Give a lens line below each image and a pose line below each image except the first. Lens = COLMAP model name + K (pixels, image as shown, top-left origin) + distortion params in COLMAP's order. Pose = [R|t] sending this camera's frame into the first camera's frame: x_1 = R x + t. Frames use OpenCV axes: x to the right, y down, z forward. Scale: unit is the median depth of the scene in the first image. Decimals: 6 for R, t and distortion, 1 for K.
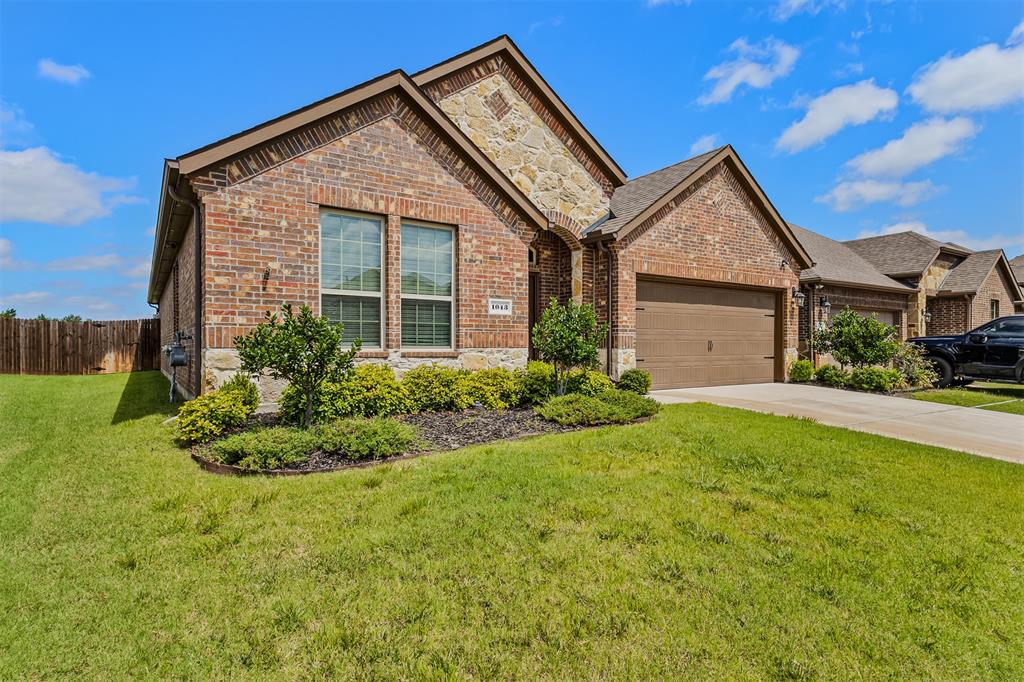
lens RADIAL K [[552.3, 0, 513.5], [0, 552.3, 350.9], [0, 0, 1]] dist [0.005442, 0.000647]
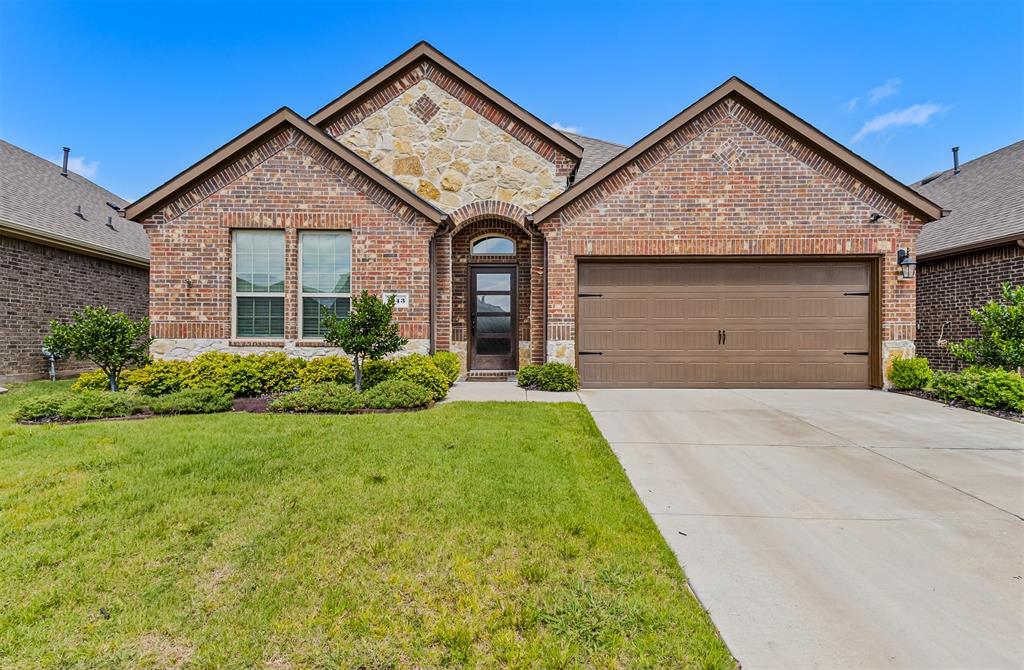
lens RADIAL K [[533.1, 0, 511.1], [0, 533.1, 338.0], [0, 0, 1]] dist [0.036169, 0.000067]
pose [[0.825379, -0.002863, -0.564571, 0.727014], [-0.005455, 0.999900, -0.013046, 0.005331], [0.564552, 0.013847, 0.825281, 0.267296]]
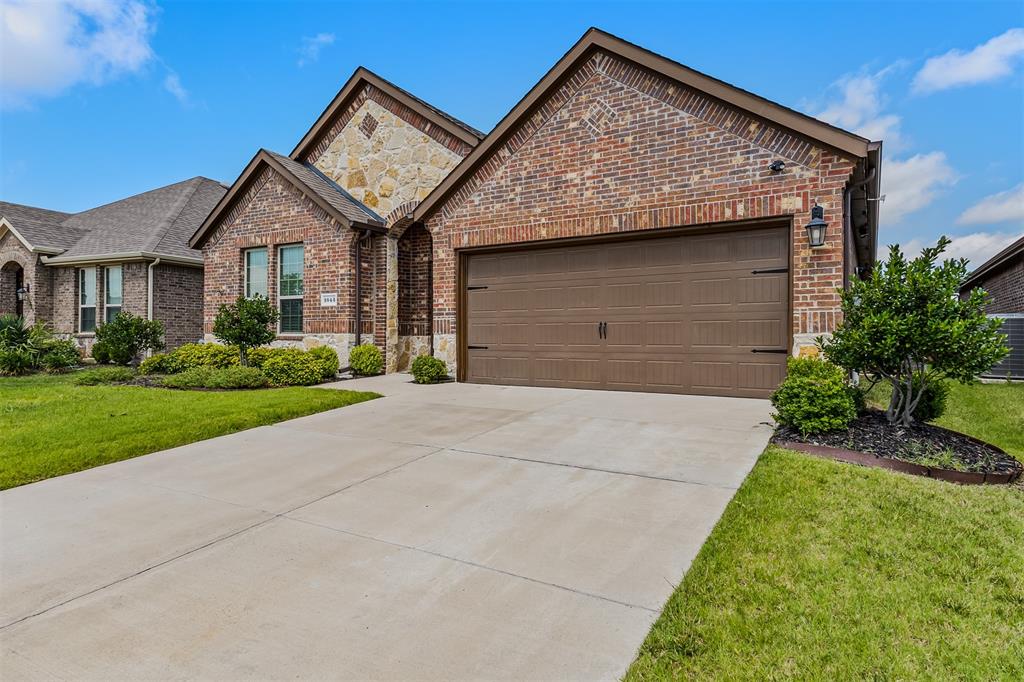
lens RADIAL K [[575.0, 0, 509.5], [0, 575.0, 333.3], [0, 0, 1]] dist [0.031389, 0.000706]
pose [[0.418300, -0.005773, -0.908290, 1.278062], [-0.008788, 0.999907, -0.010403, 0.004404], [0.908266, 0.012334, 0.418211, 0.809900]]
